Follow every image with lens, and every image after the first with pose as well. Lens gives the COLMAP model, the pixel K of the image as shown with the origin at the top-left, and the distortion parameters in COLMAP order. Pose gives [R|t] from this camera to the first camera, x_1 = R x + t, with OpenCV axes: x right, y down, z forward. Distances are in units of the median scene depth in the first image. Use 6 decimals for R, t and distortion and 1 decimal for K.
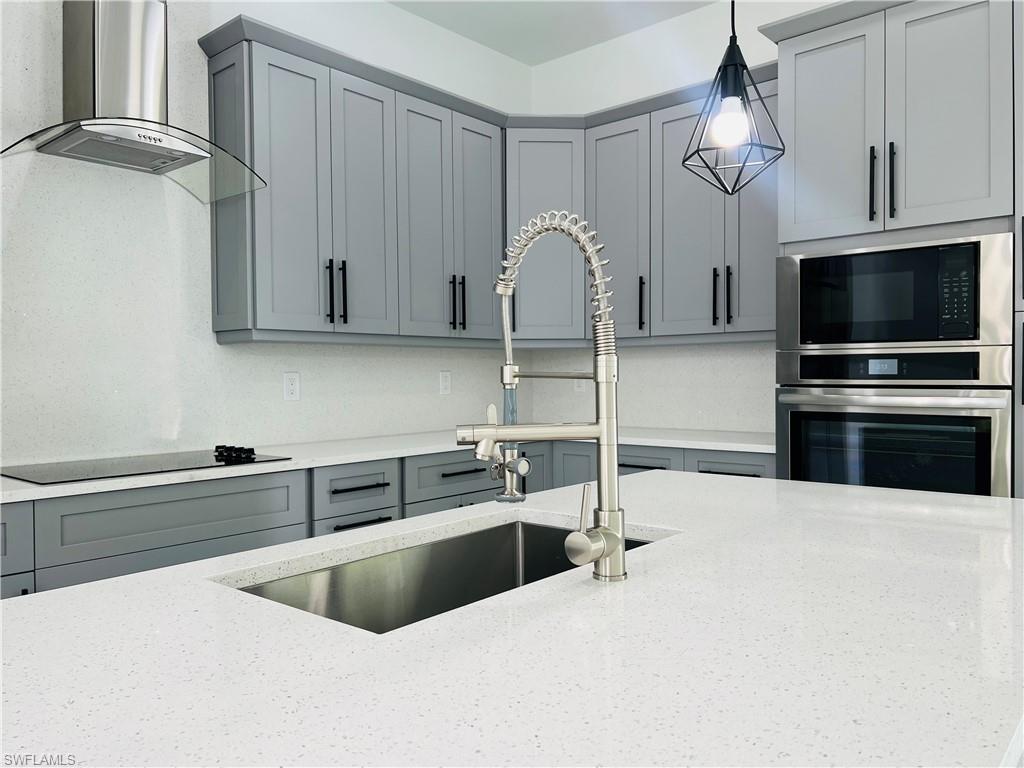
lens RADIAL K [[770.8, 0, 512.0], [0, 770.8, 384.0], [0, 0, 1]] dist [0.010461, 0.007597]
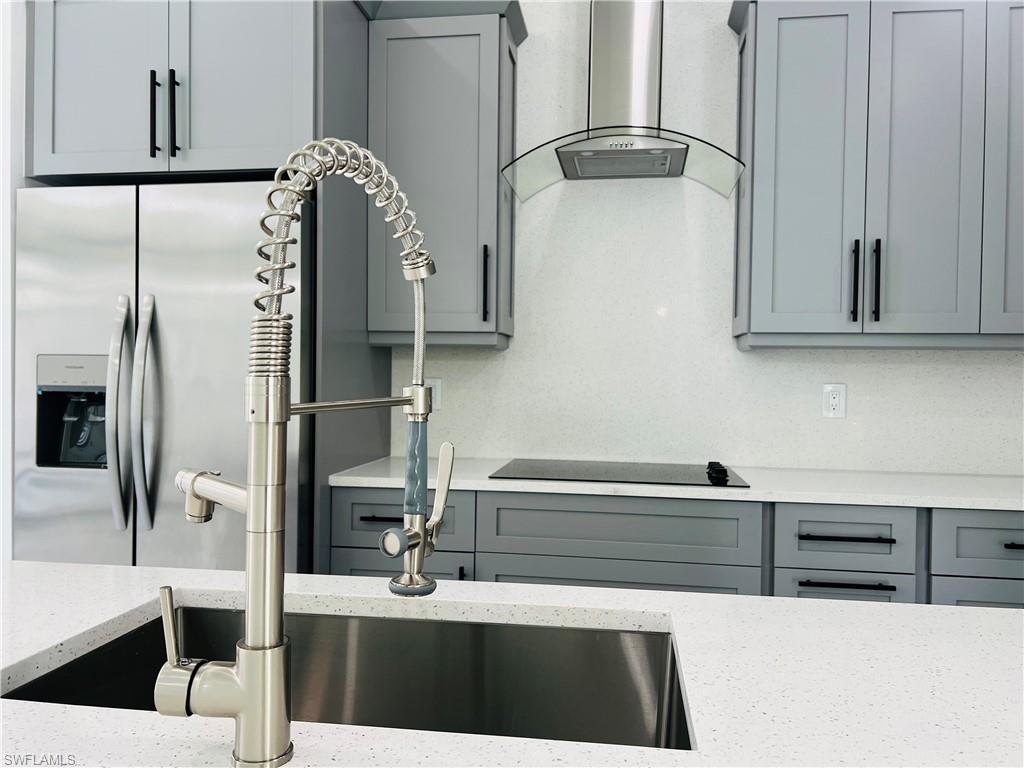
lens RADIAL K [[770.8, 0, 512.0], [0, 770.8, 384.0], [0, 0, 1]] dist [0.010461, 0.007597]
pose [[0.538378, 0.026220, -0.842296, 0.269107], [-0.030356, 0.999471, 0.011710, -0.016255], [0.842157, 0.019264, 0.538889, 0.321319]]
